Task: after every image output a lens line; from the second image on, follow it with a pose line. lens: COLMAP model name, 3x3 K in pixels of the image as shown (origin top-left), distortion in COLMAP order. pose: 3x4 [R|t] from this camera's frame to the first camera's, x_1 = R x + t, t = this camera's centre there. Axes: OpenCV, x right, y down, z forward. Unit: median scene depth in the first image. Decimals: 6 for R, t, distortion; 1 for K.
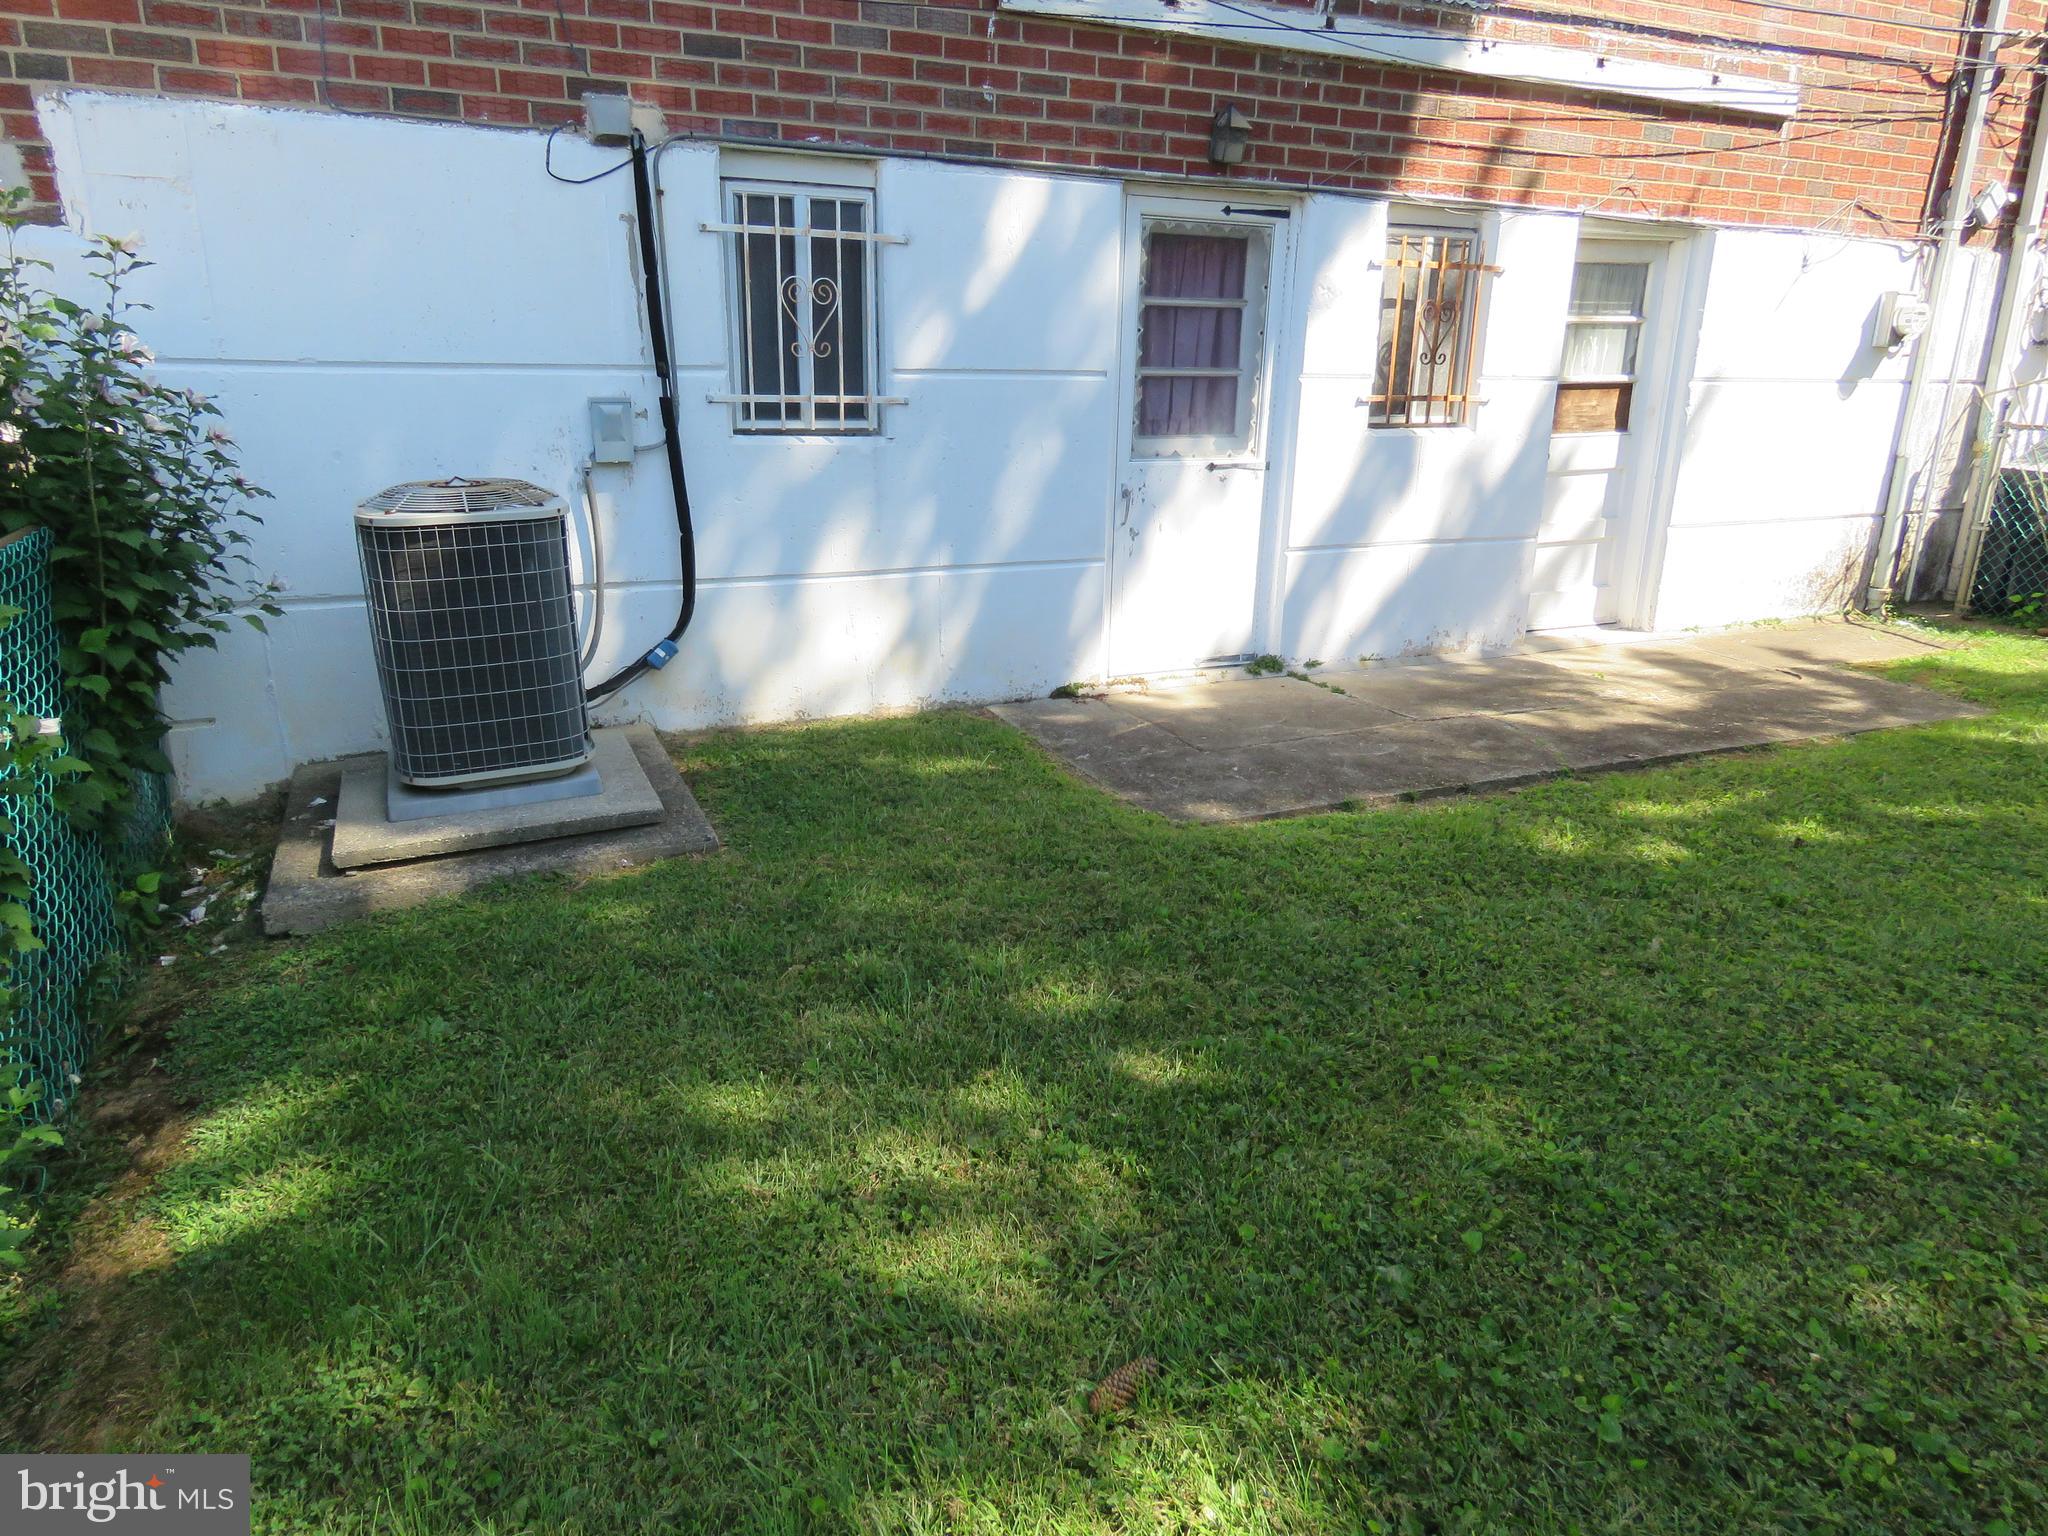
lens RADIAL K [[1387.4, 0, 1022.4], [0, 1387.4, 778.4], [0, 0, 1]] dist [0.009547, -0.023409]
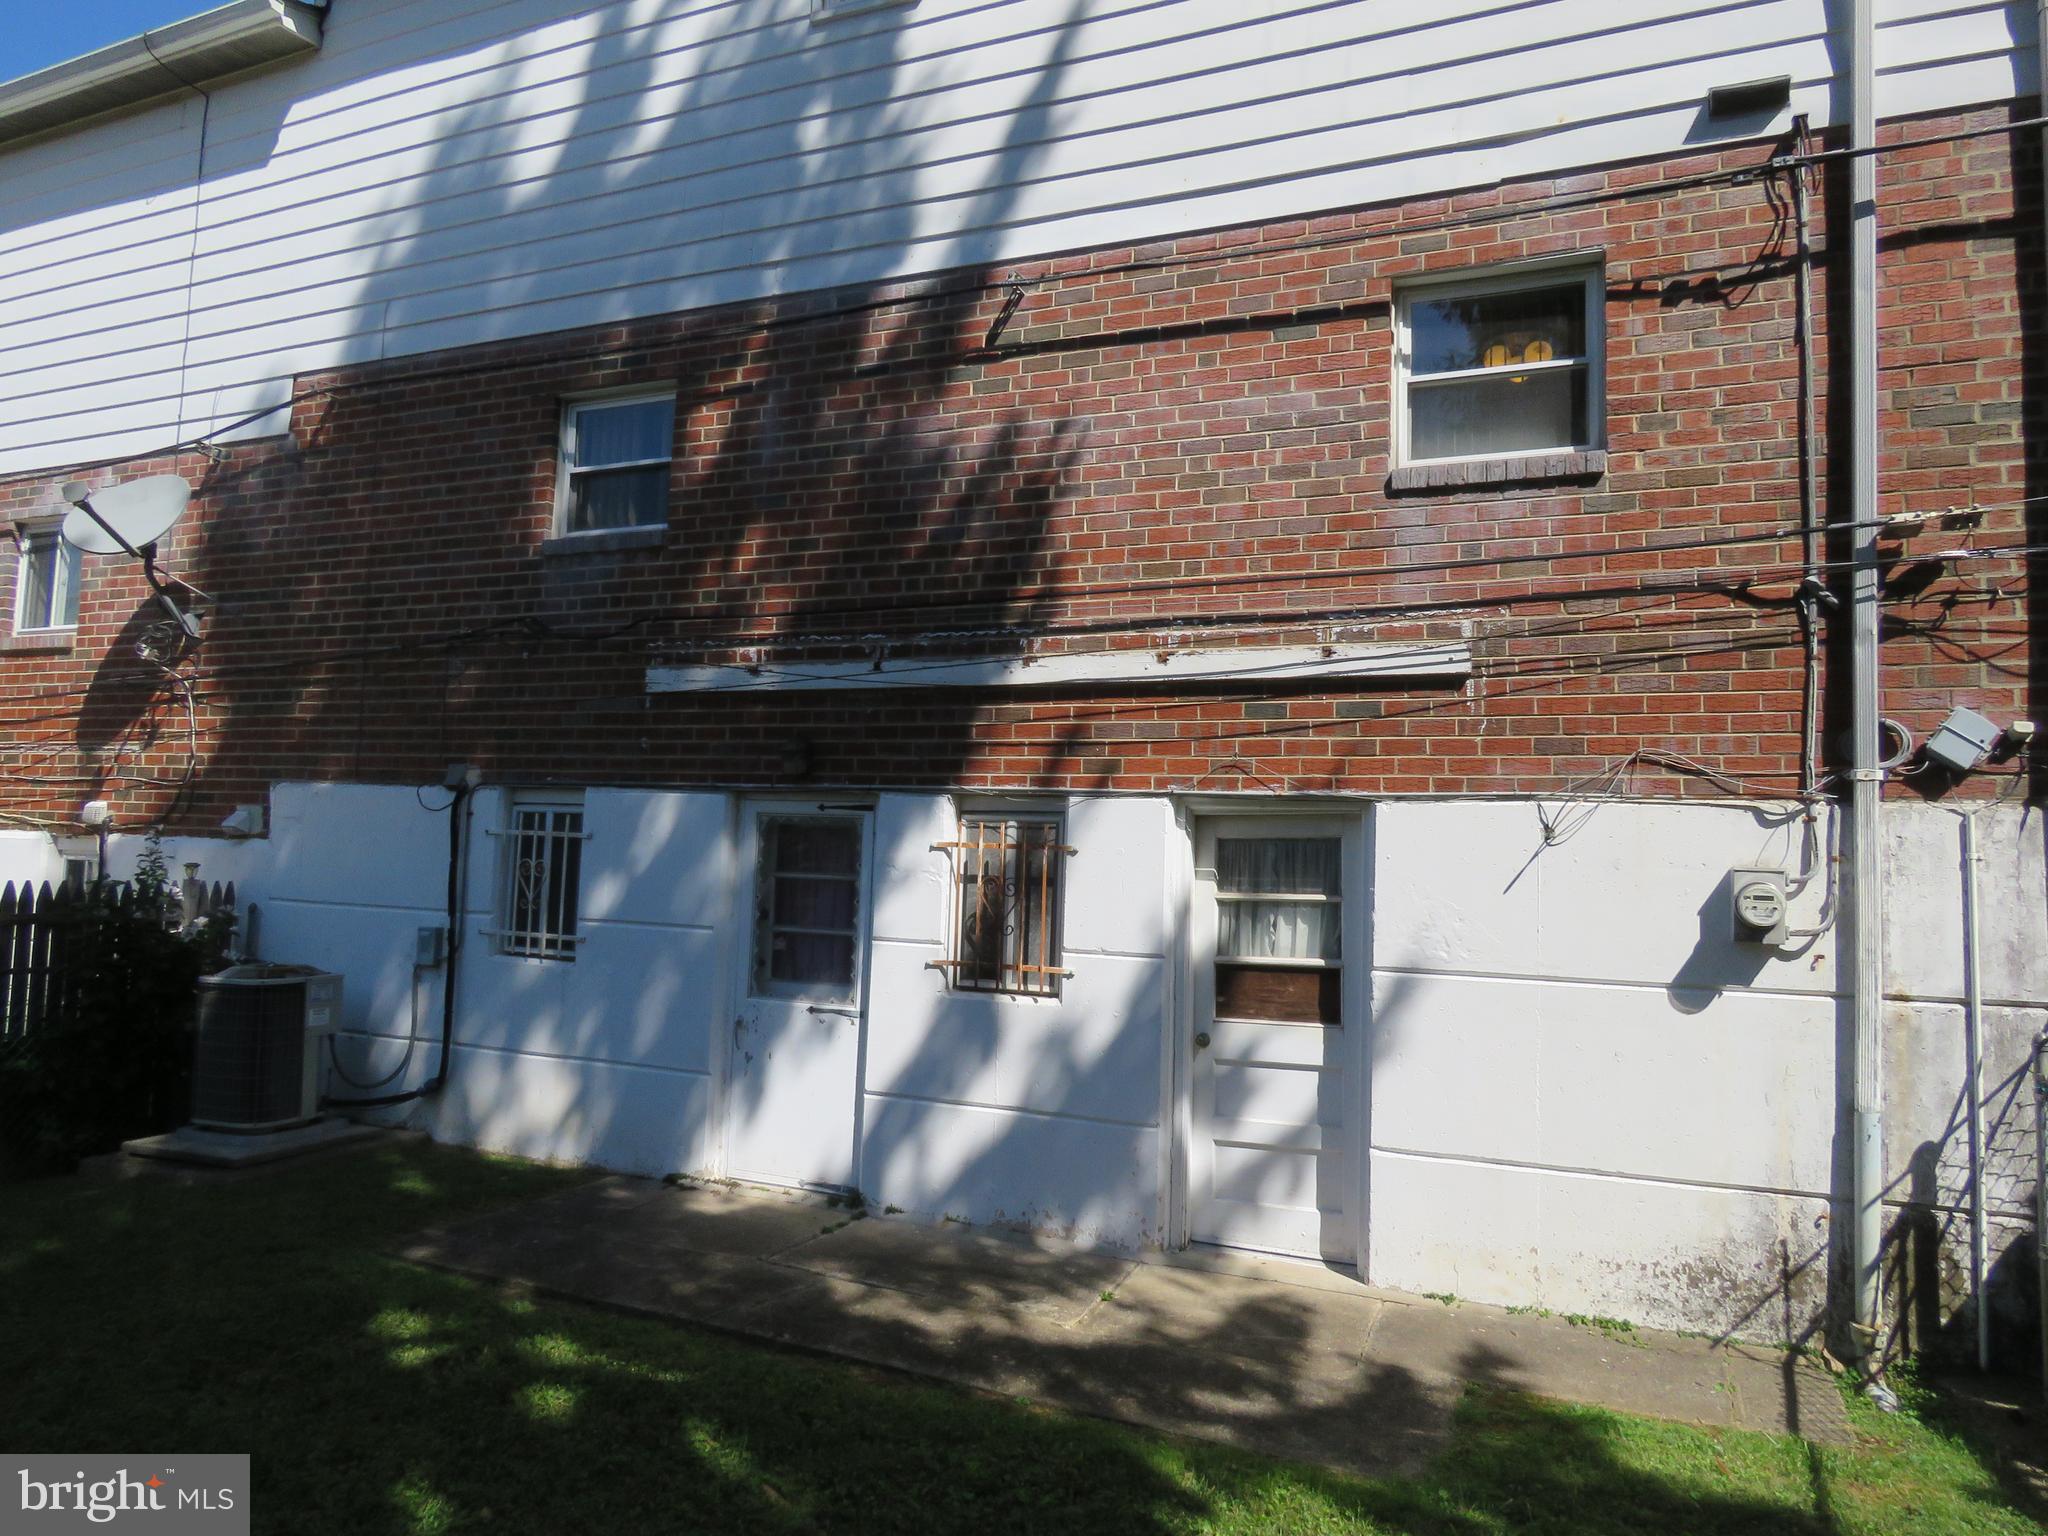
lens RADIAL K [[1303.6, 0, 1019.7], [0, 1303.6, 765.5], [0, 0, 1]] dist [-0.005158, -0.001067]
pose [[0.655916, -0.060269, -0.752424, 1.112192], [-0.251391, 0.922460, -0.293036, -0.138558], [0.711742, 0.381360, 0.589906, 0.402360]]
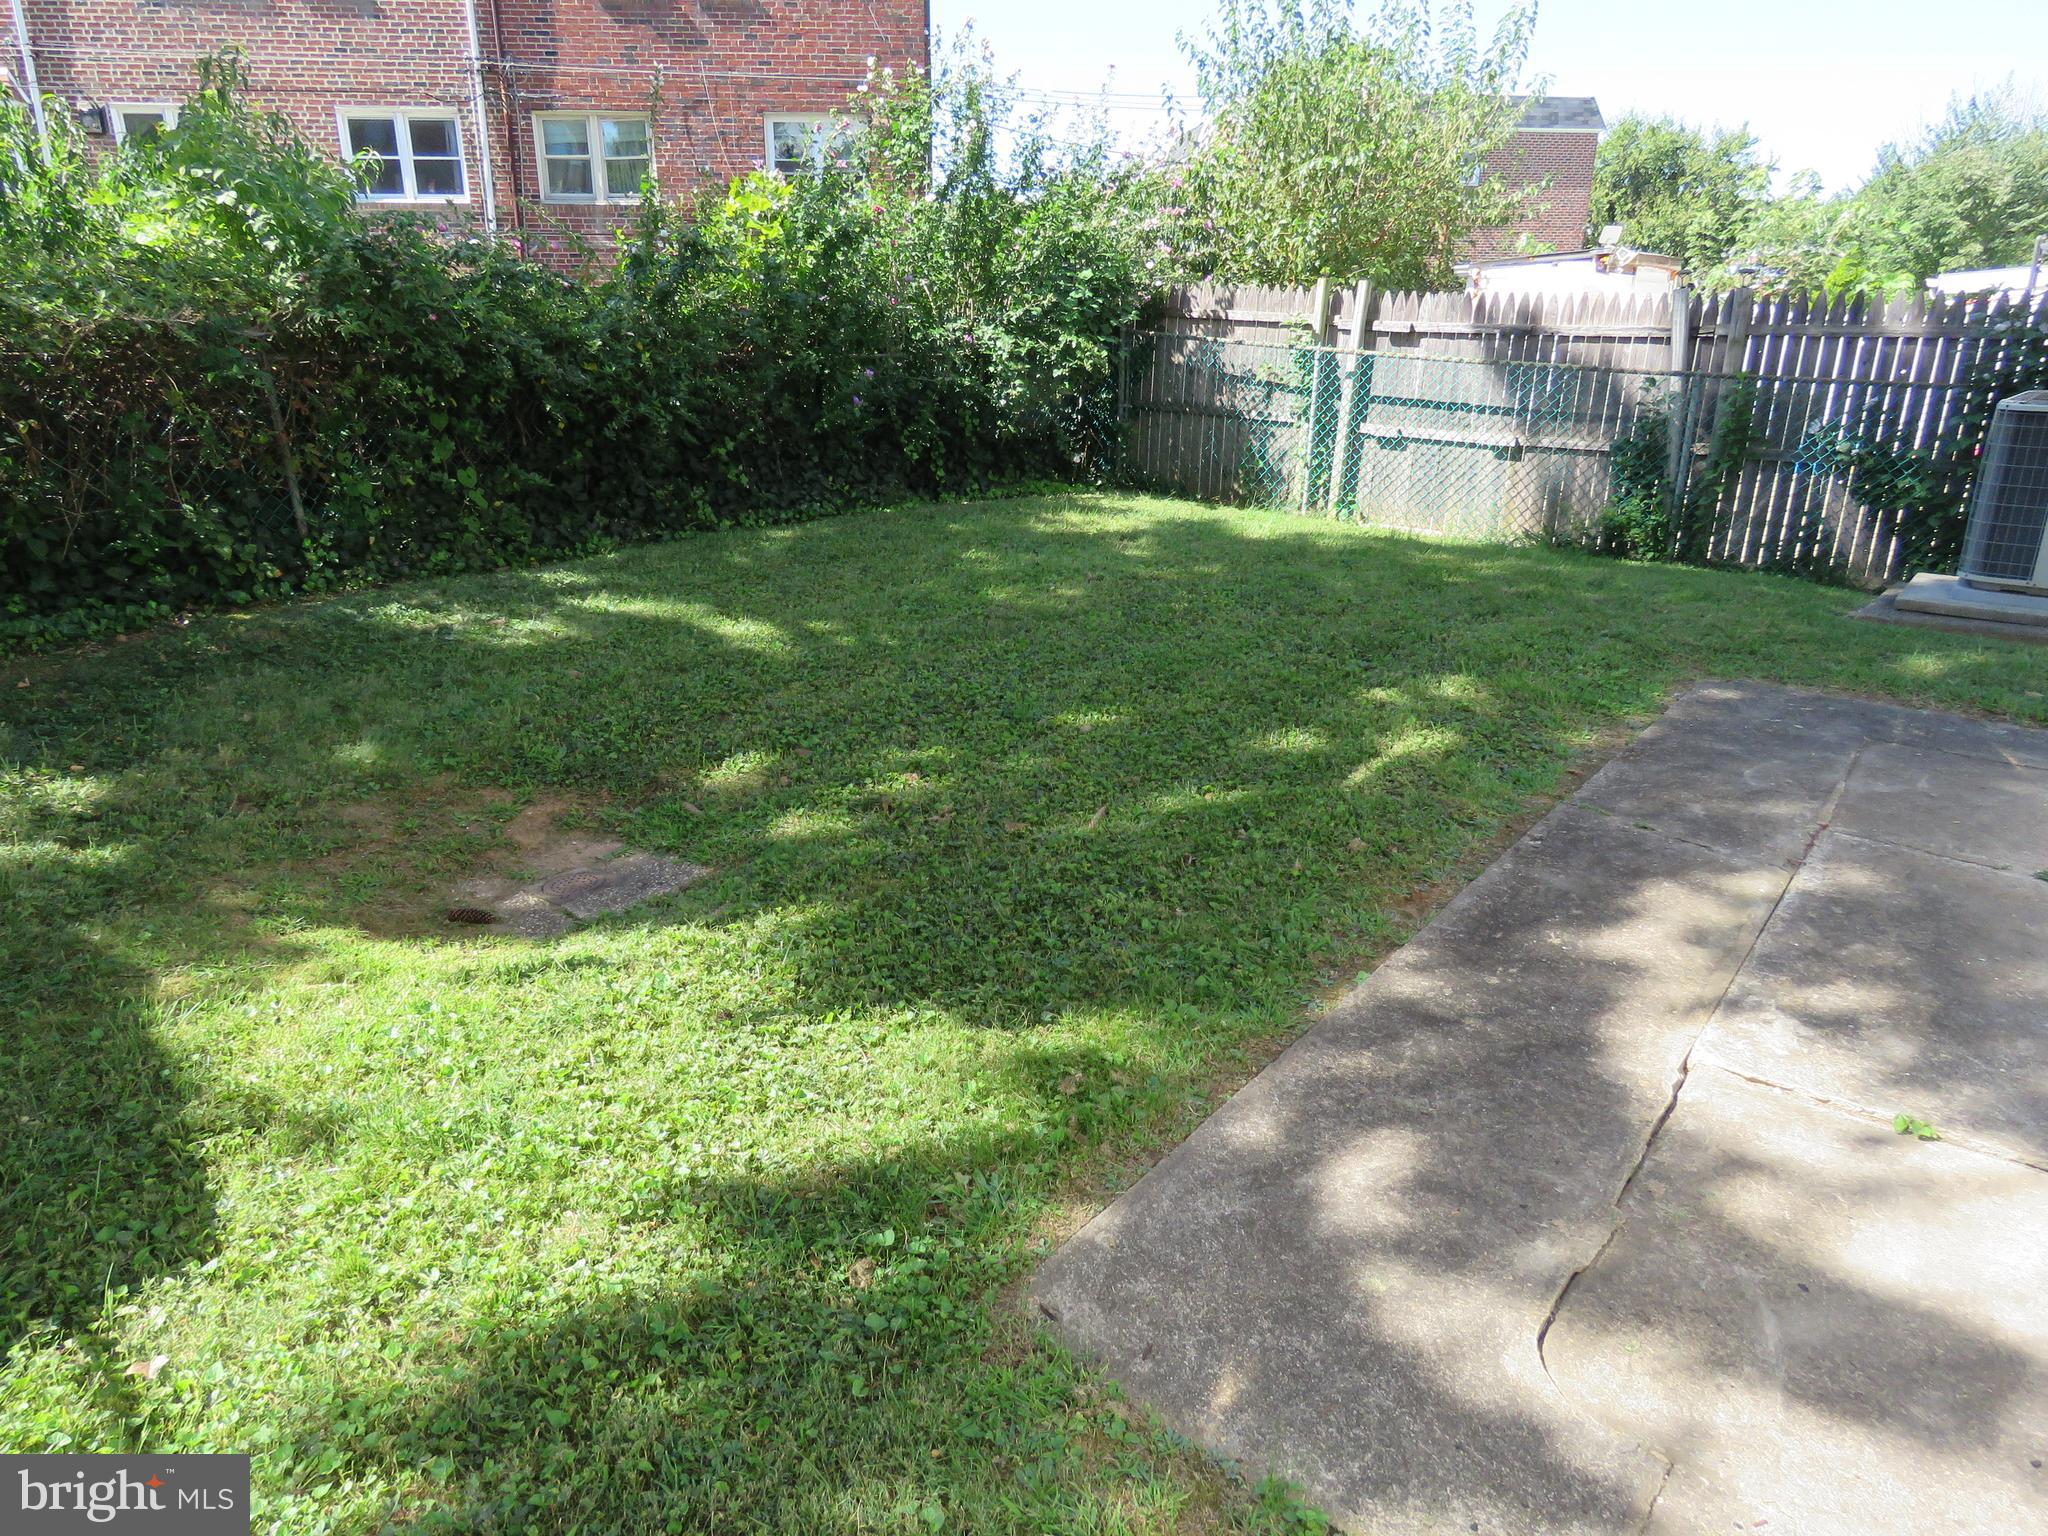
lens RADIAL K [[1303.6, 0, 1019.7], [0, 1303.6, 765.5], [0, 0, 1]] dist [-0.005158, -0.001067]
pose [[-0.897362, 0.131517, -0.421243, 0.864153], [-0.159118, 0.793919, 0.586835, -0.361564], [0.411611, 0.593630, -0.691505, 1.203930]]
